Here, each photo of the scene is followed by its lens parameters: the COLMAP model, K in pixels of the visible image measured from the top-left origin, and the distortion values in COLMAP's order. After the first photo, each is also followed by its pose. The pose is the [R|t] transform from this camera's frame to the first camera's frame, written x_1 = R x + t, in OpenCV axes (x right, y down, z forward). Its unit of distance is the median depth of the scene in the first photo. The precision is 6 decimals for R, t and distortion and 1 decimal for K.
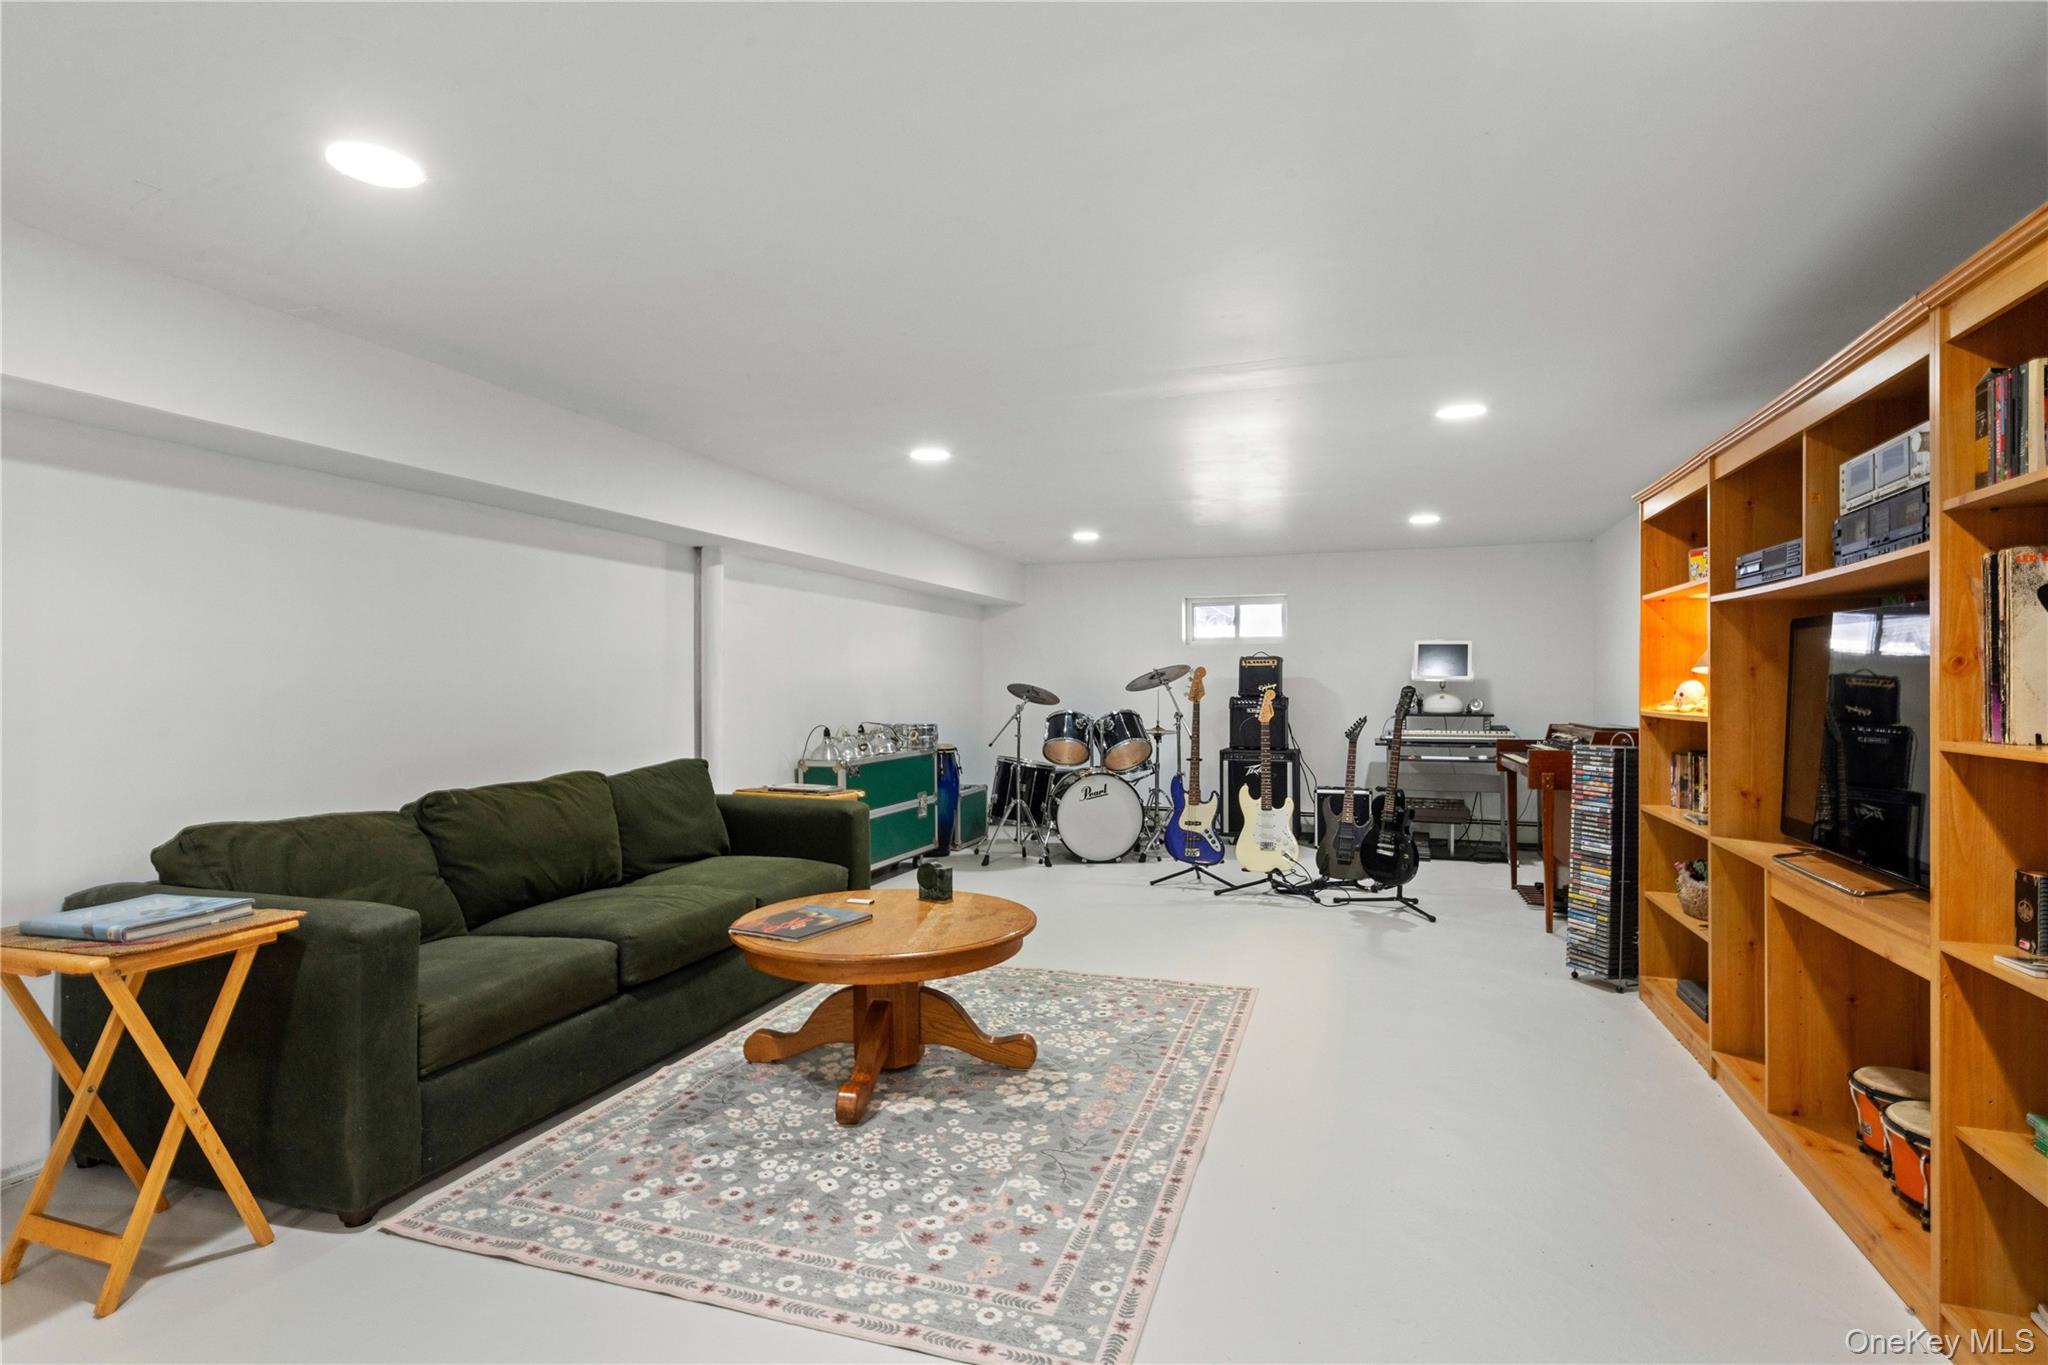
lens RADIAL K [[997.1, 0, 1024.0], [0, 997.1, 682.5], [0, 0, 1]] dist [0.022303, -0.000119]
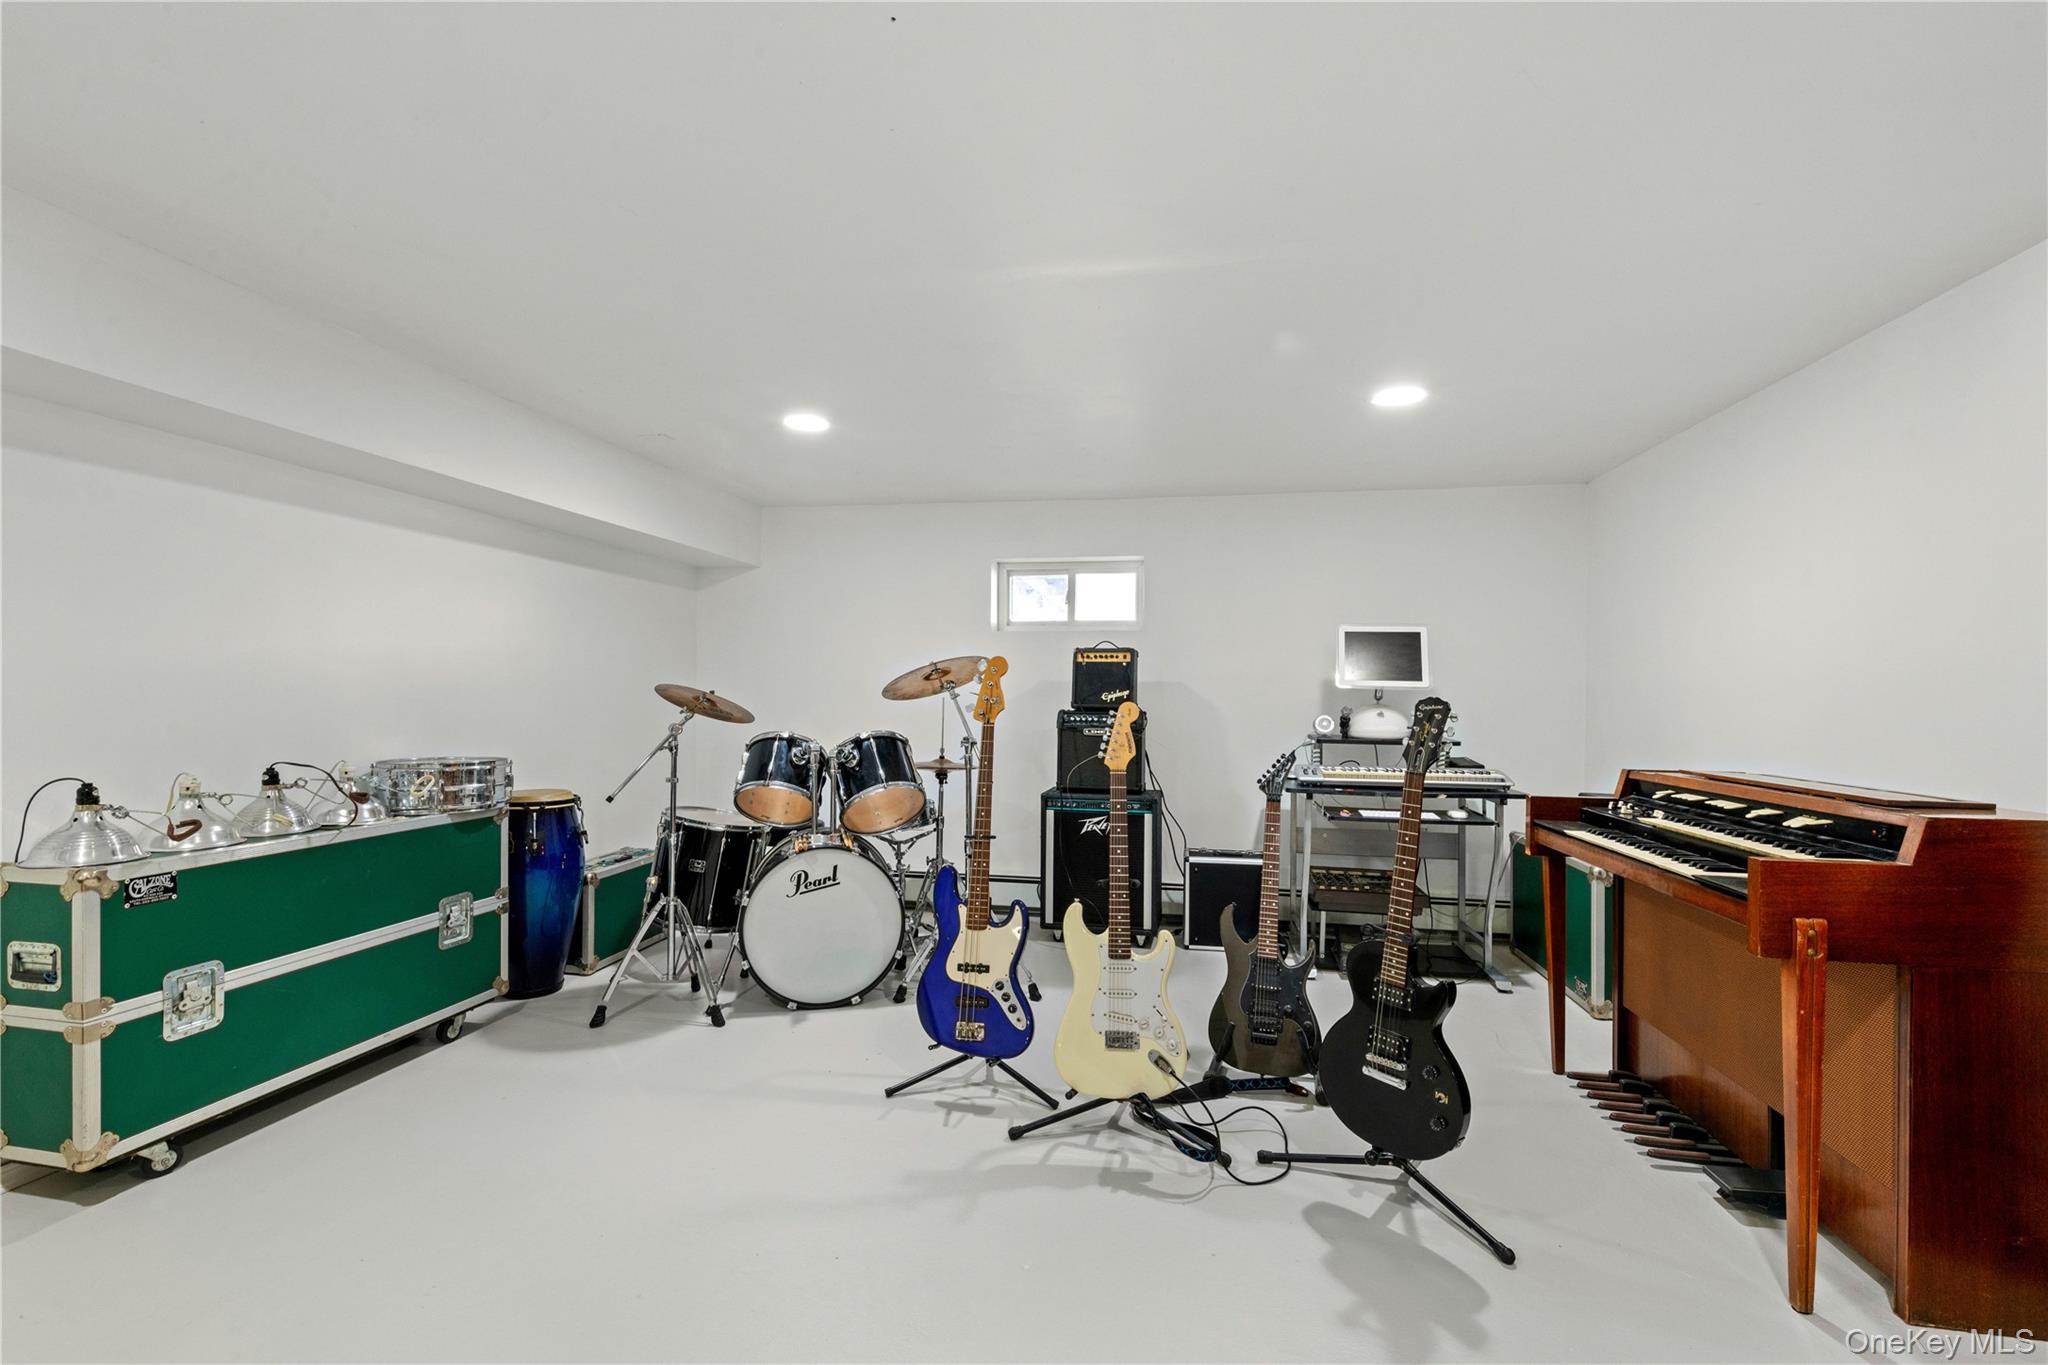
lens RADIAL K [[937.2, 0, 1024.0], [0, 937.2, 682.5], [0, 0, 1]] dist [0.000130, 0.000017]
pose [[0.988226, 0.013352, 0.152418, 0.118594], [-0.012540, 0.999902, -0.006287, 0.001208], [-0.152487, 0.004301, 0.988296, 0.522650]]
